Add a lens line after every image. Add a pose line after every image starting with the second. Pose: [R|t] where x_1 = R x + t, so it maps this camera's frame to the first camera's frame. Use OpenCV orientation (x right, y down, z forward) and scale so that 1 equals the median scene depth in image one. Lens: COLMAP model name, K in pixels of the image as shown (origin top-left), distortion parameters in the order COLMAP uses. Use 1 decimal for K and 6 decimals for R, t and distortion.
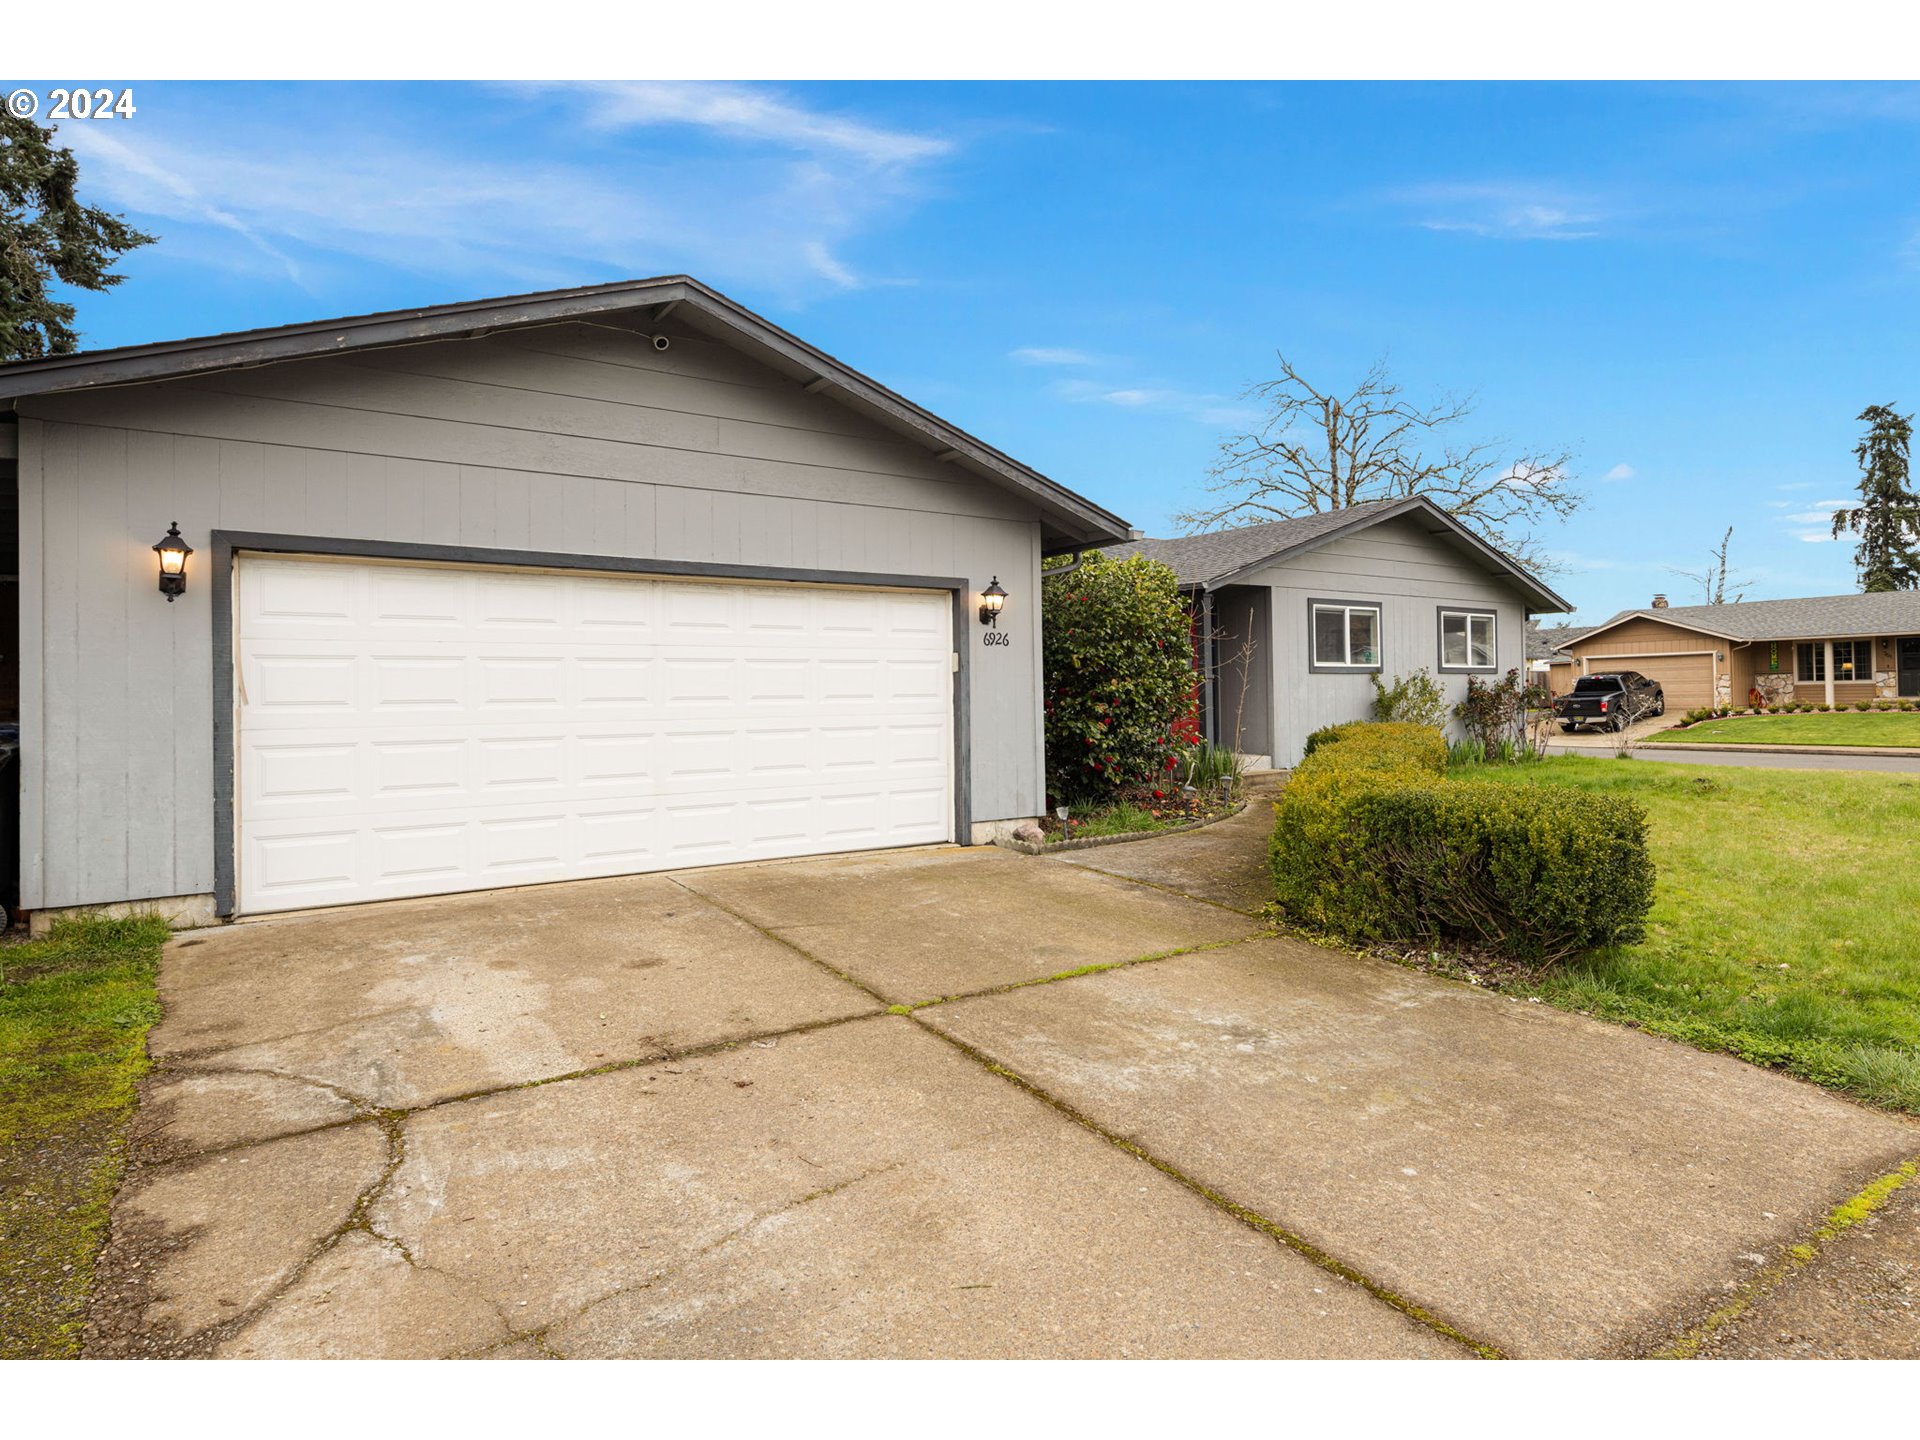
lens RADIAL K [[1018.7, 0, 960.0], [0, 1018.7, 720.0], [0, 0, 1]] dist [-0.001390, -0.000143]
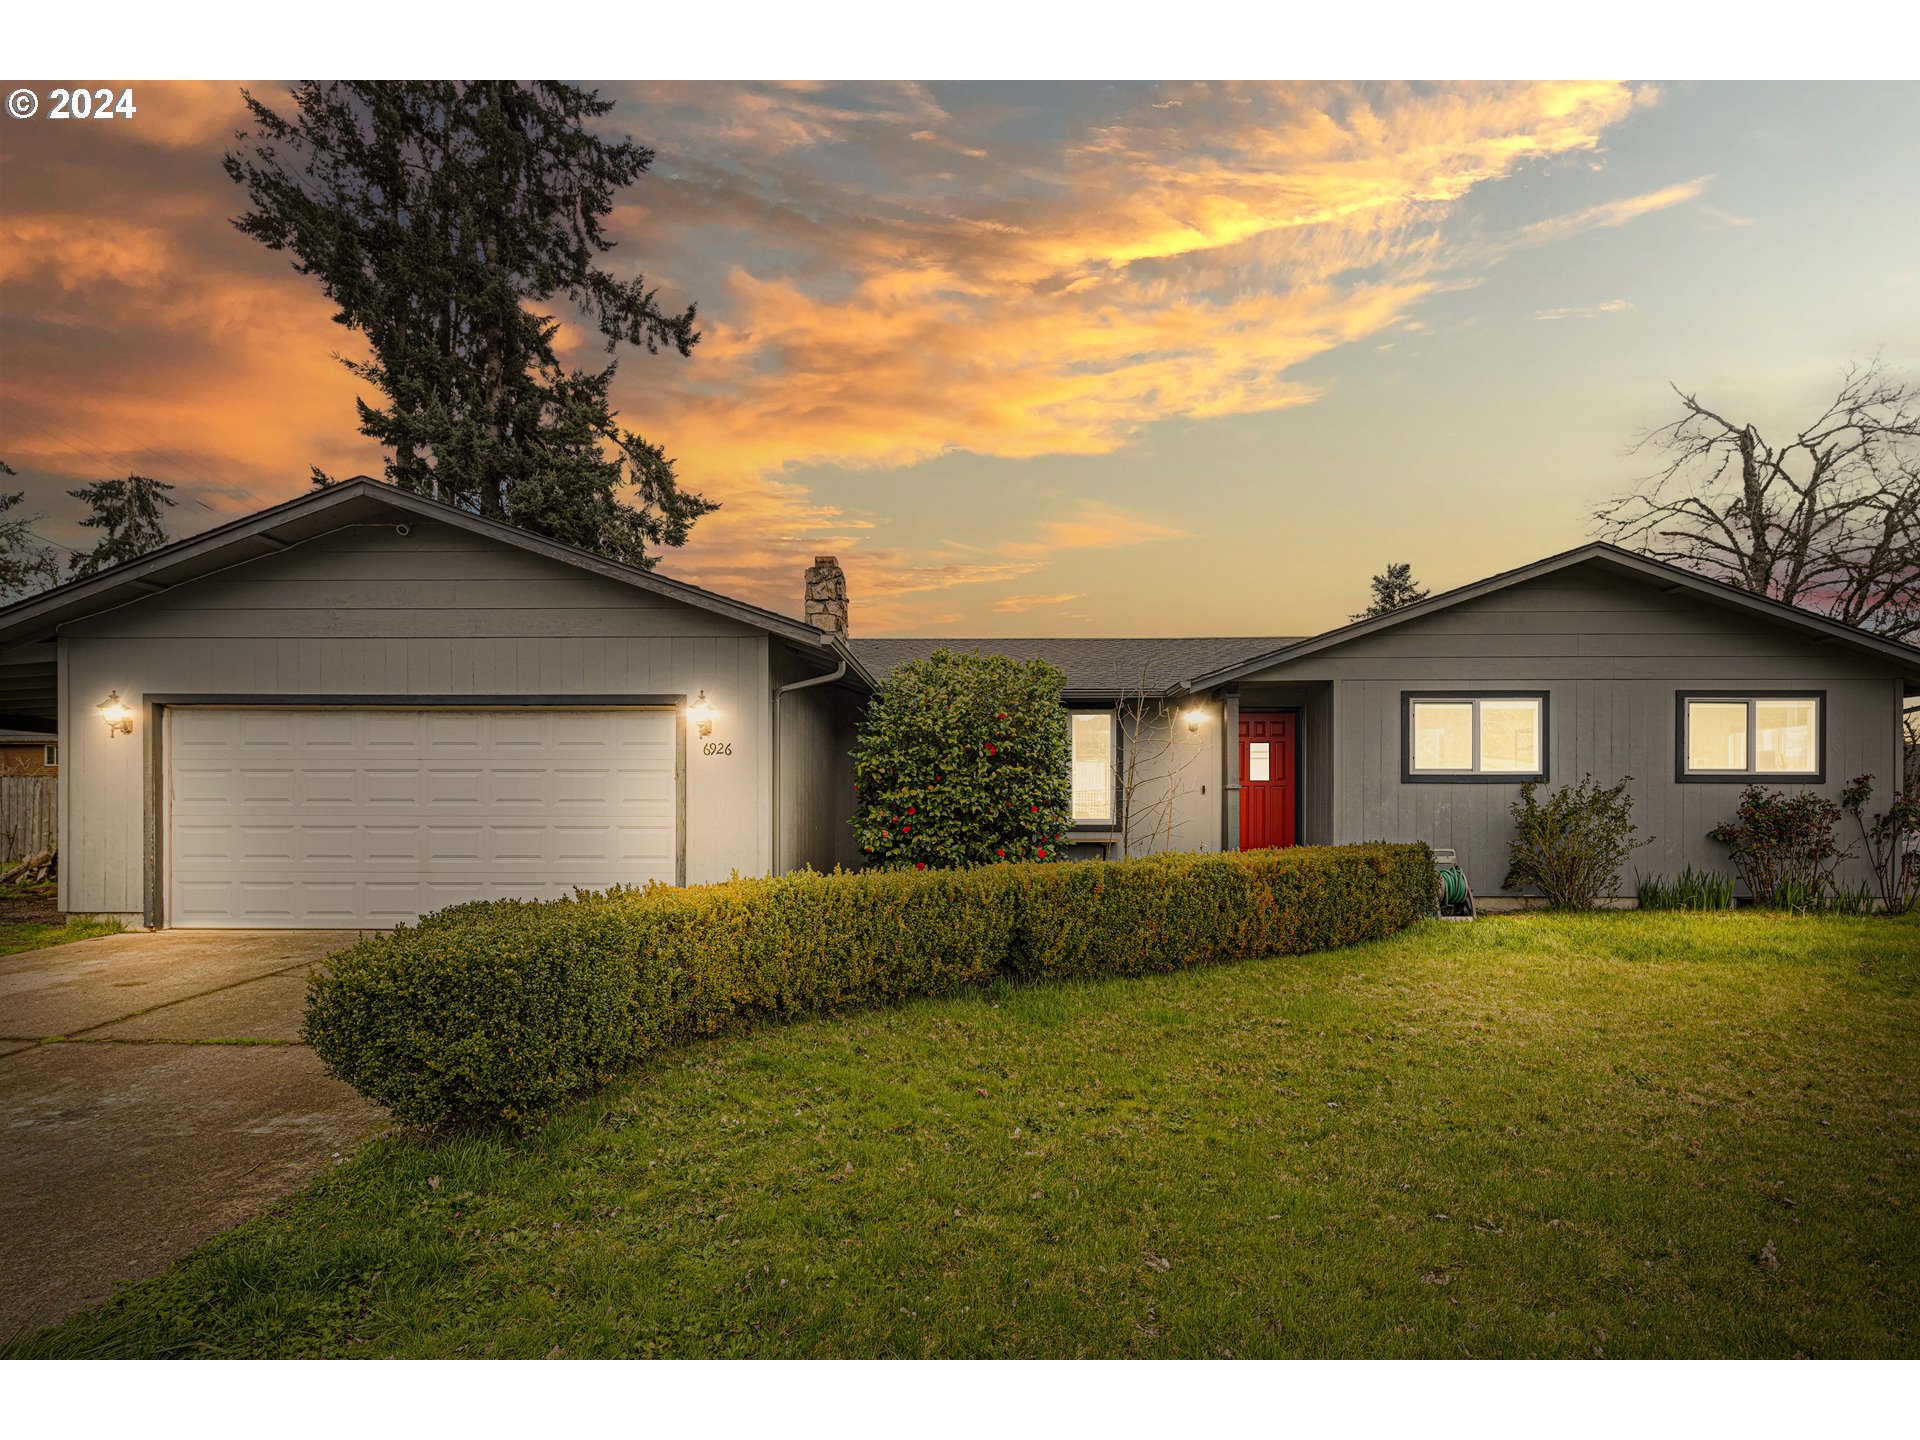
lens RADIAL K [[859.2, 0, 960.1], [0, 859.2, 844.2], [0, 0, 1]] dist [0.000552, 0.000032]
pose [[0.823106, 0.035971, -0.566747, 0.986970], [-0.027221, 0.999344, 0.023893, -0.009797], [0.567235, -0.004239, 0.823545, 0.512301]]
